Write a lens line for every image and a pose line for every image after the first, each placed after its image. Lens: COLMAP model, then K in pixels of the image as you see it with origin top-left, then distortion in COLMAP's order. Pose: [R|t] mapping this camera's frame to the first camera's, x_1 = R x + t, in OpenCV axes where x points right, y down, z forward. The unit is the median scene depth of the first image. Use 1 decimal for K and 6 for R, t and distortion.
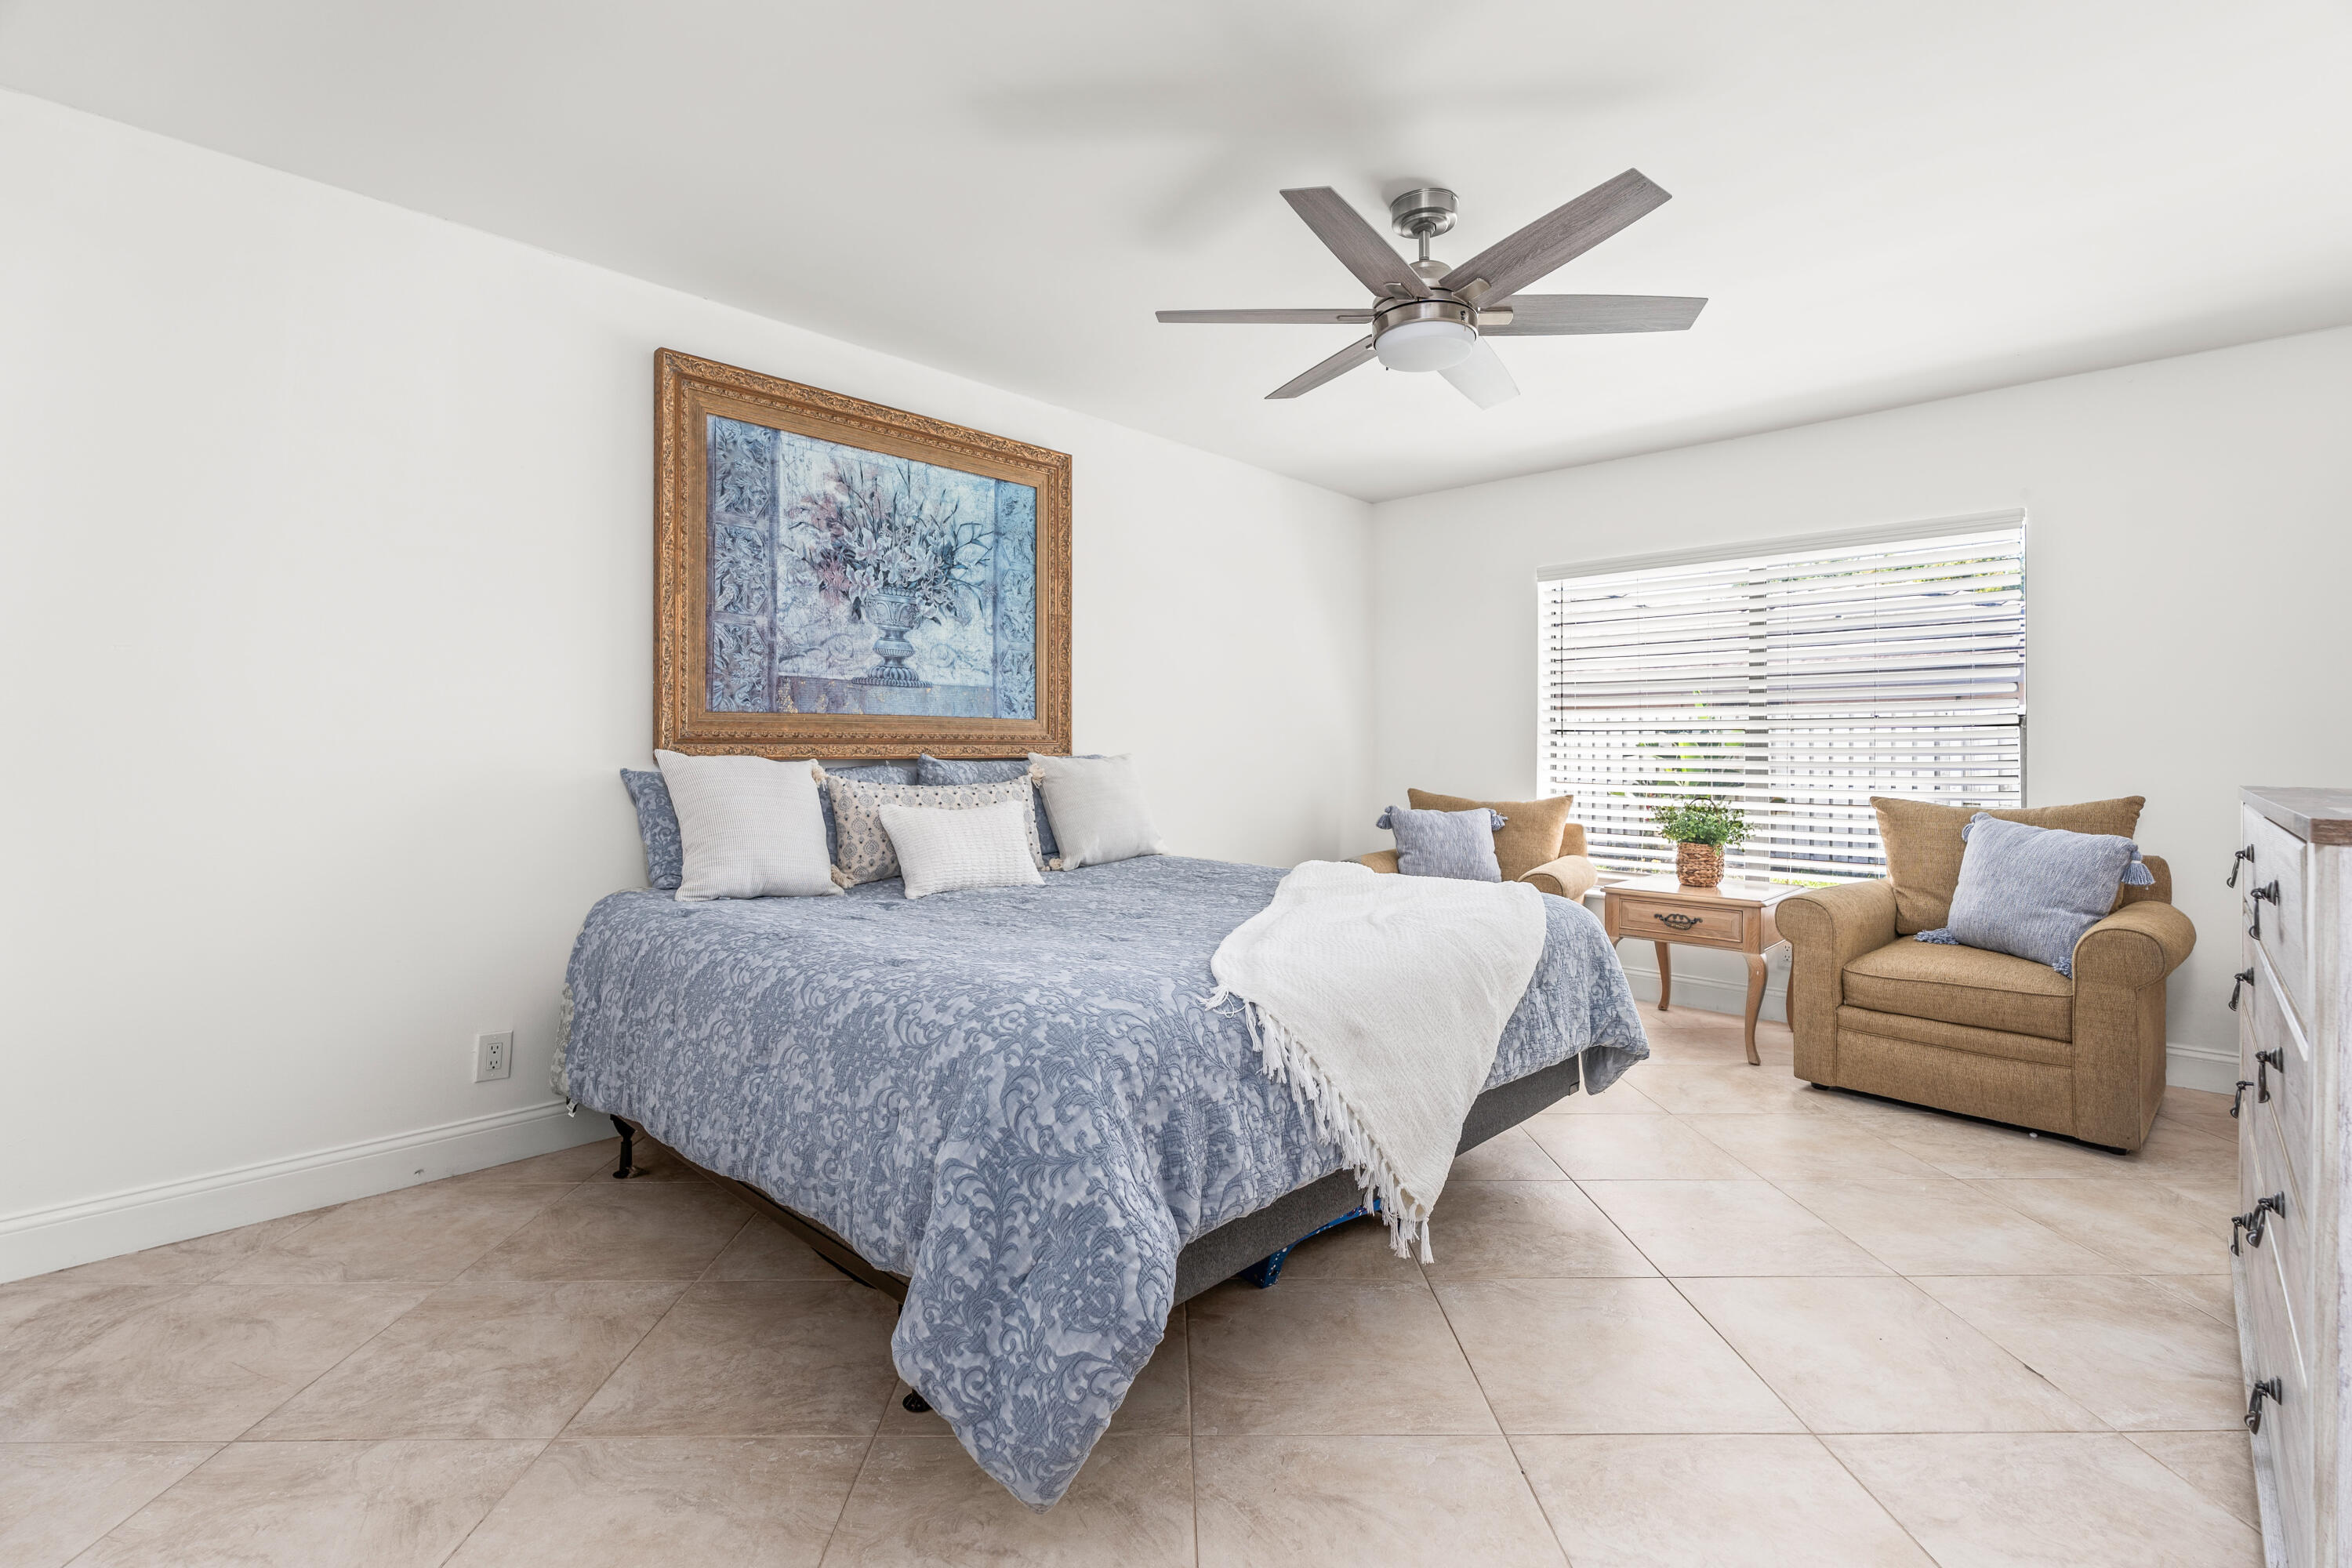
lens RADIAL K [[1055.6, 0, 1192.8], [0, 1055.6, 744.6], [0, 0, 1]] dist [-0.004025, -0.000989]
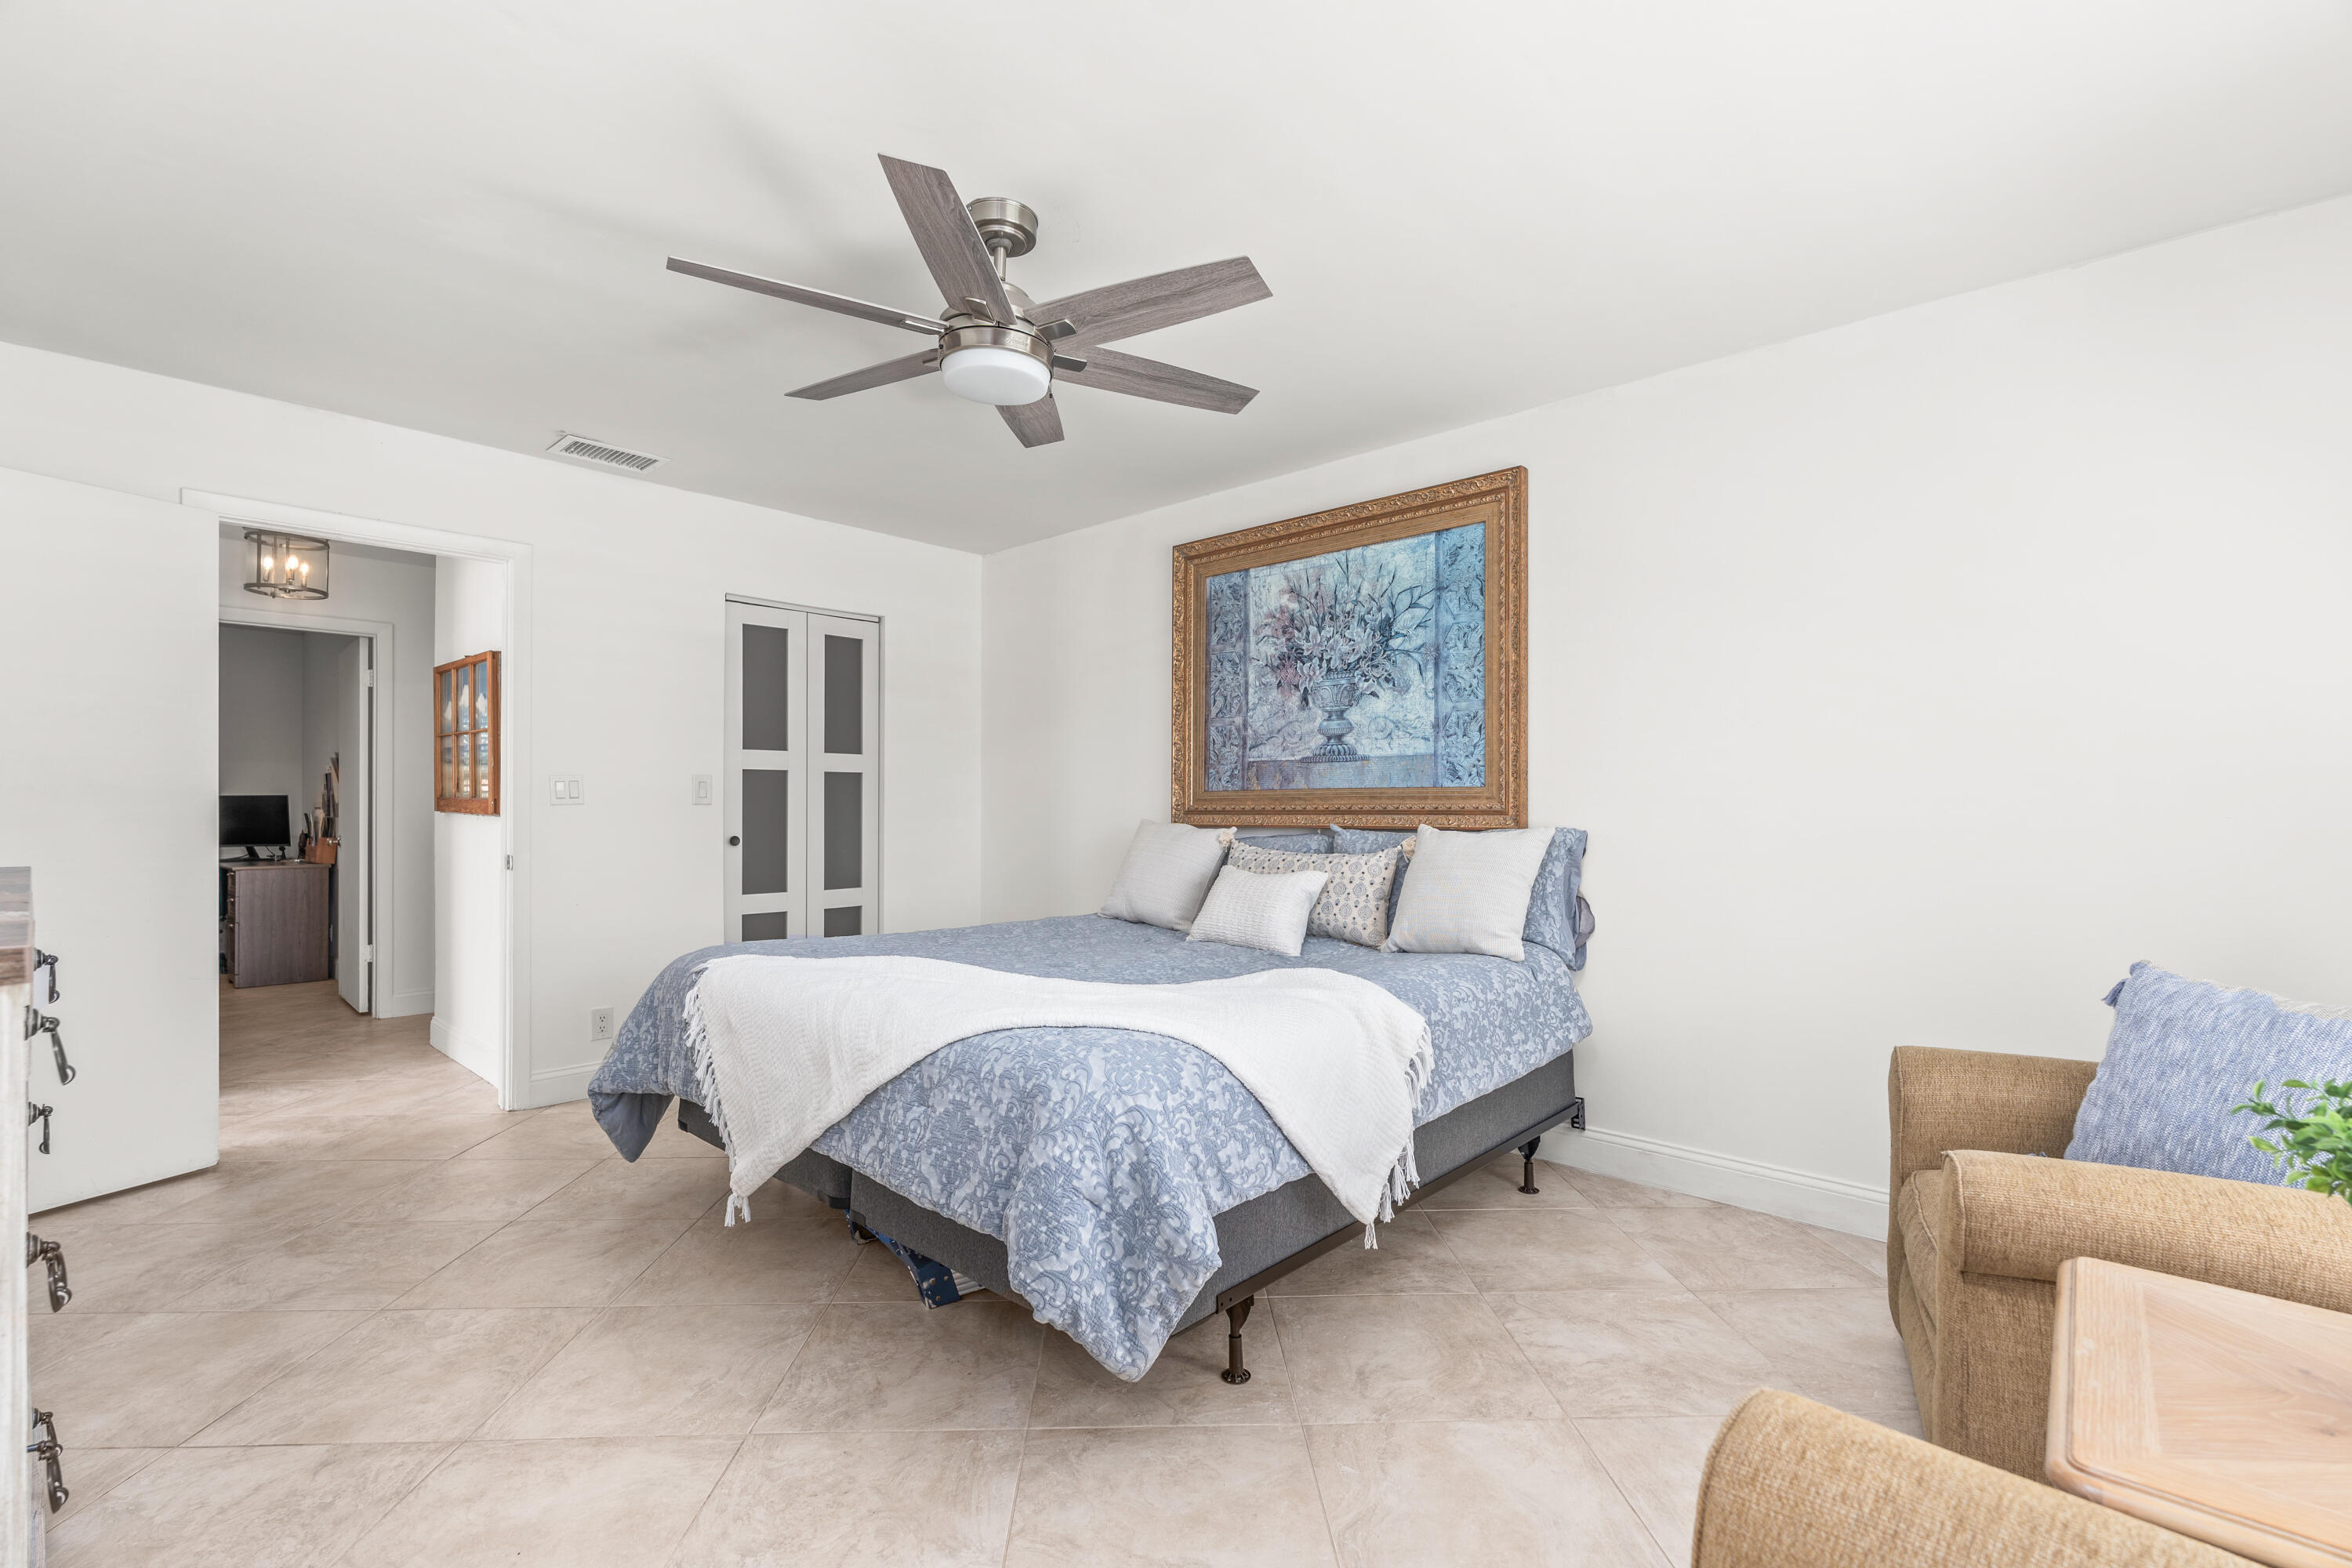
lens RADIAL K [[1055.6, 0, 1176.4], [0, 1055.6, 808.5], [0, 0, 1]] dist [-0.004025, -0.000989]
pose [[0.015307, -0.008372, -0.999848, 0.806432], [-0.000537, 0.999965, -0.008382, 0.002158], [0.999883, 0.000665, 0.015302, 0.817892]]
